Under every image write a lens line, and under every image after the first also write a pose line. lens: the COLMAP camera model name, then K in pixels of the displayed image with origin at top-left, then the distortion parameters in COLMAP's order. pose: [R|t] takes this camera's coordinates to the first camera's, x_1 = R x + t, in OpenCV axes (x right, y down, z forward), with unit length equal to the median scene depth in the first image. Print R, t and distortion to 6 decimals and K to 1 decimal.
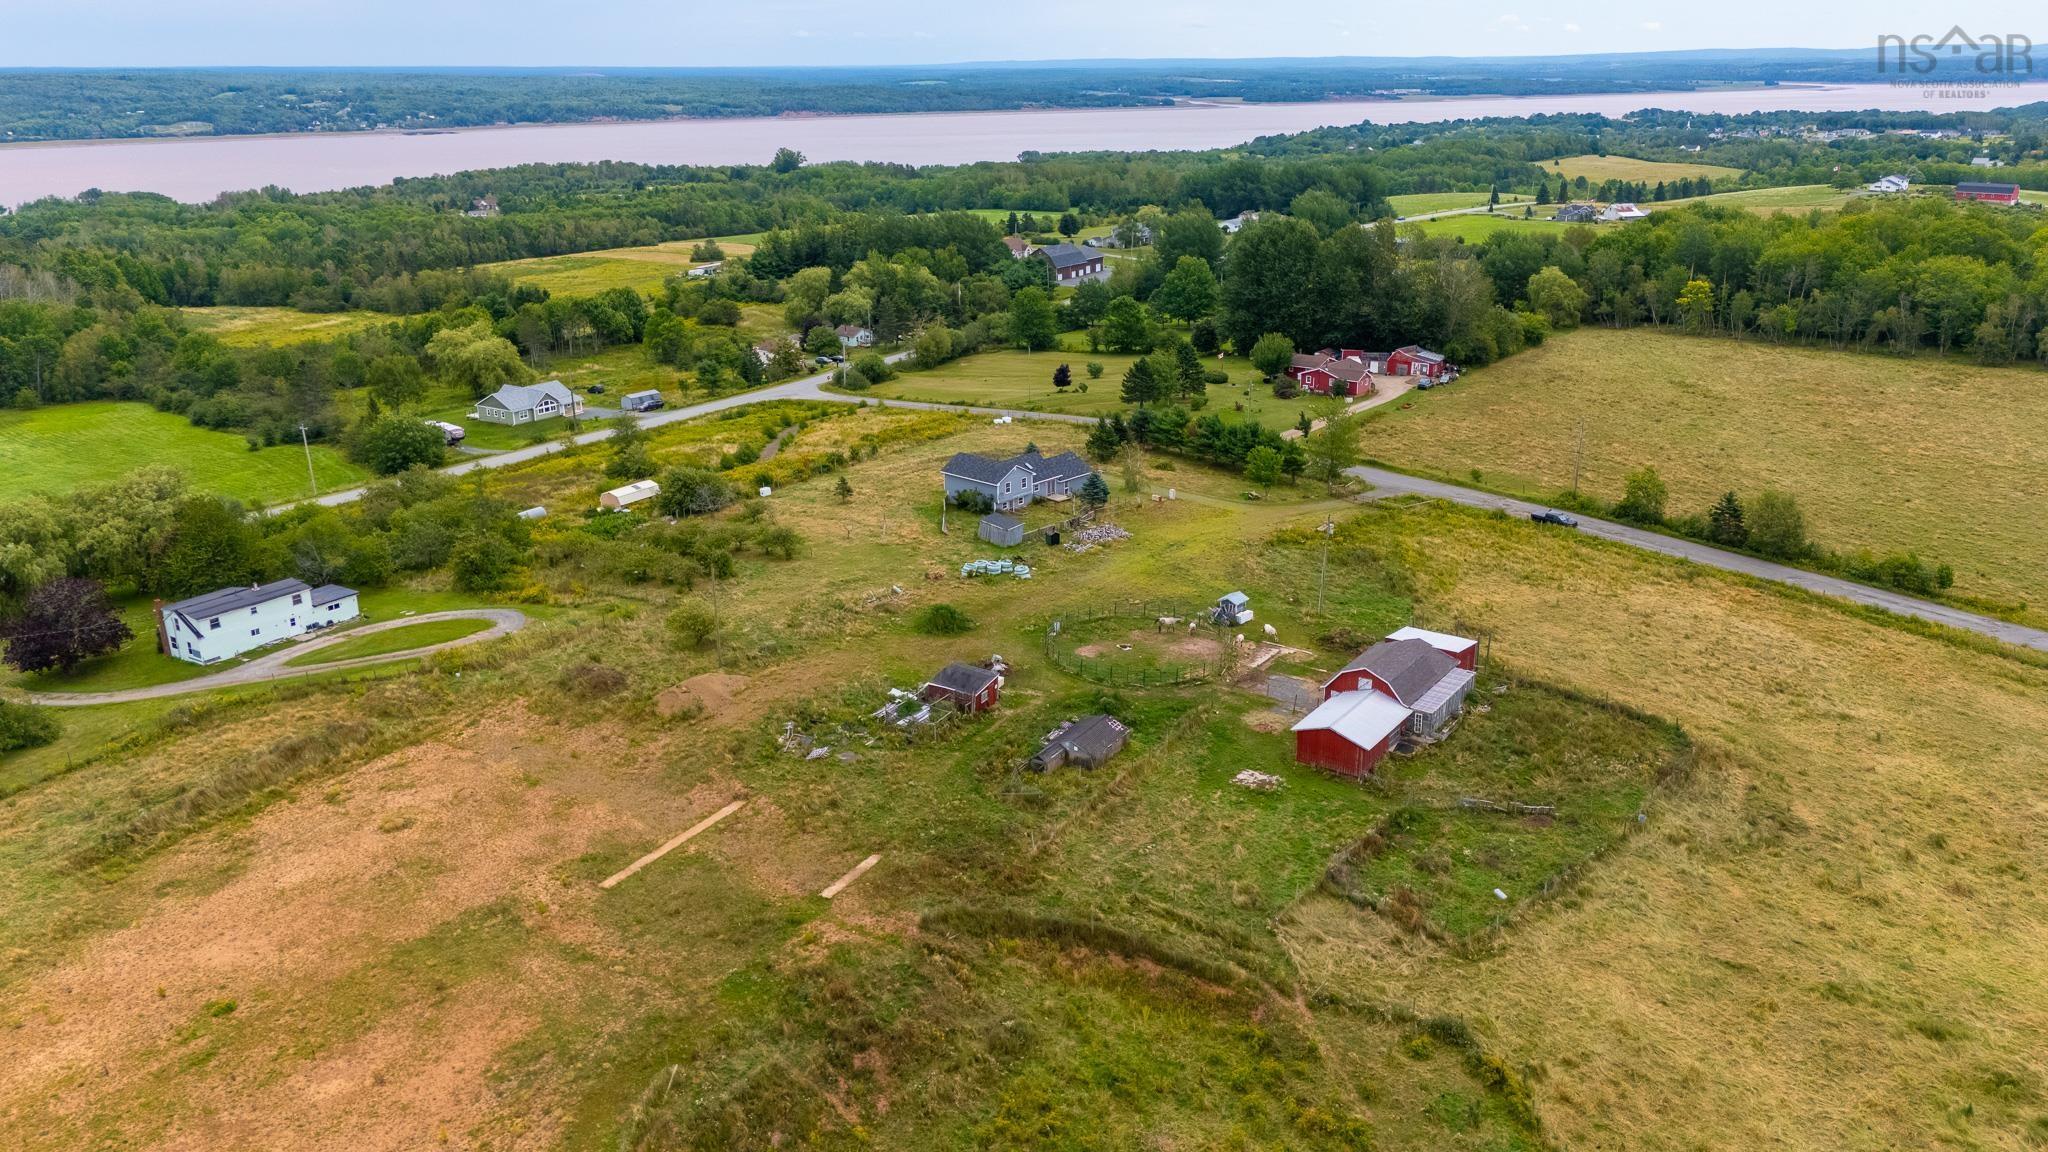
lens RADIAL K [[1459.6, 0, 1024.0], [0, 1459.6, 576.0], [0, 0, 1]] dist [0.125193, -0.198120]
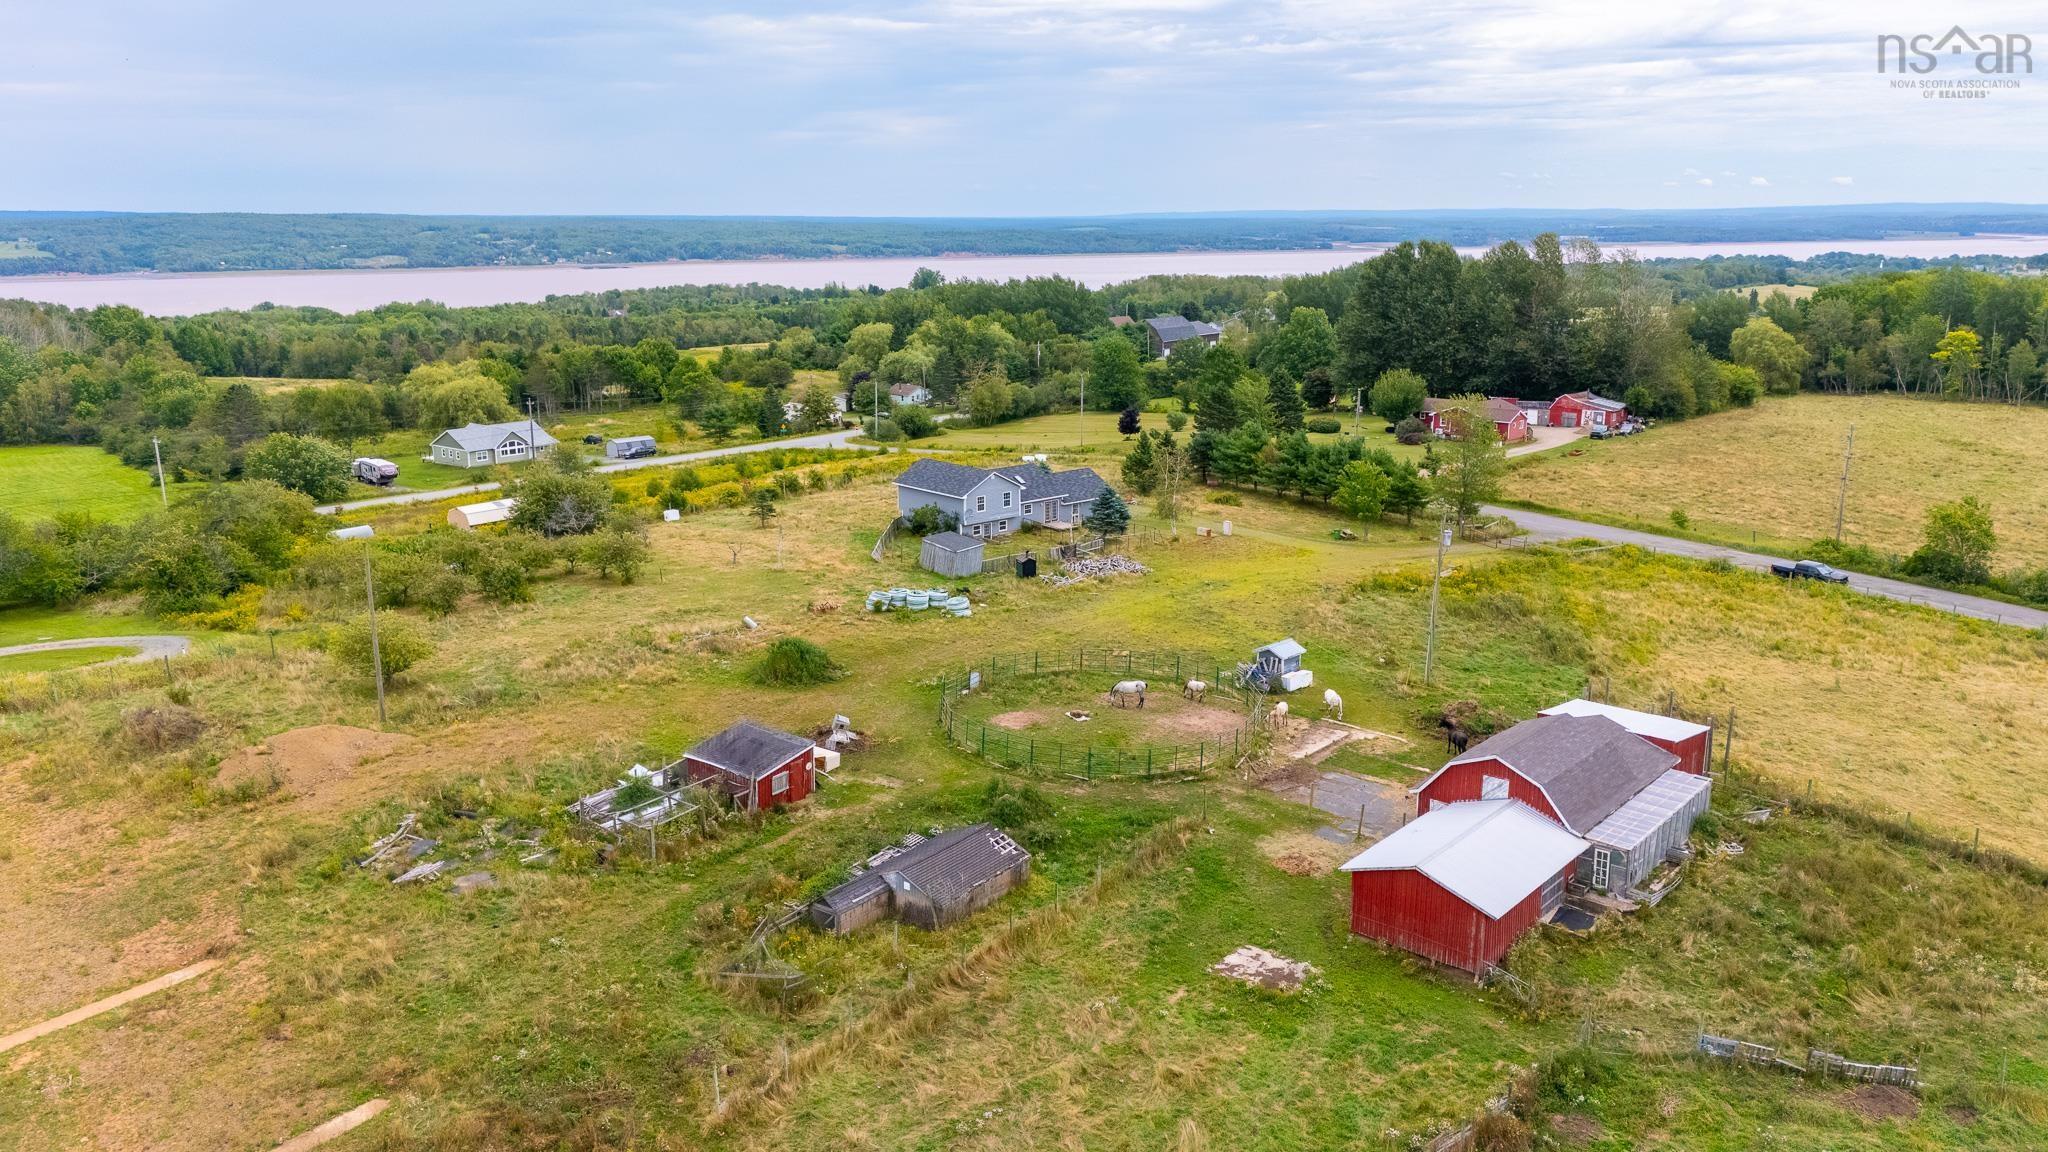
lens RADIAL K [[1500.5, 0, 1024.0], [0, 1500.5, 576.0], [0, 0, 1]] dist [0.069544, -0.048431]
pose [[0.995091, 0.029819, -0.094365, 0.089760], [-0.038191, 0.995371, -0.088195, 0.040971], [0.091298, 0.091366, 0.991623, 0.351337]]
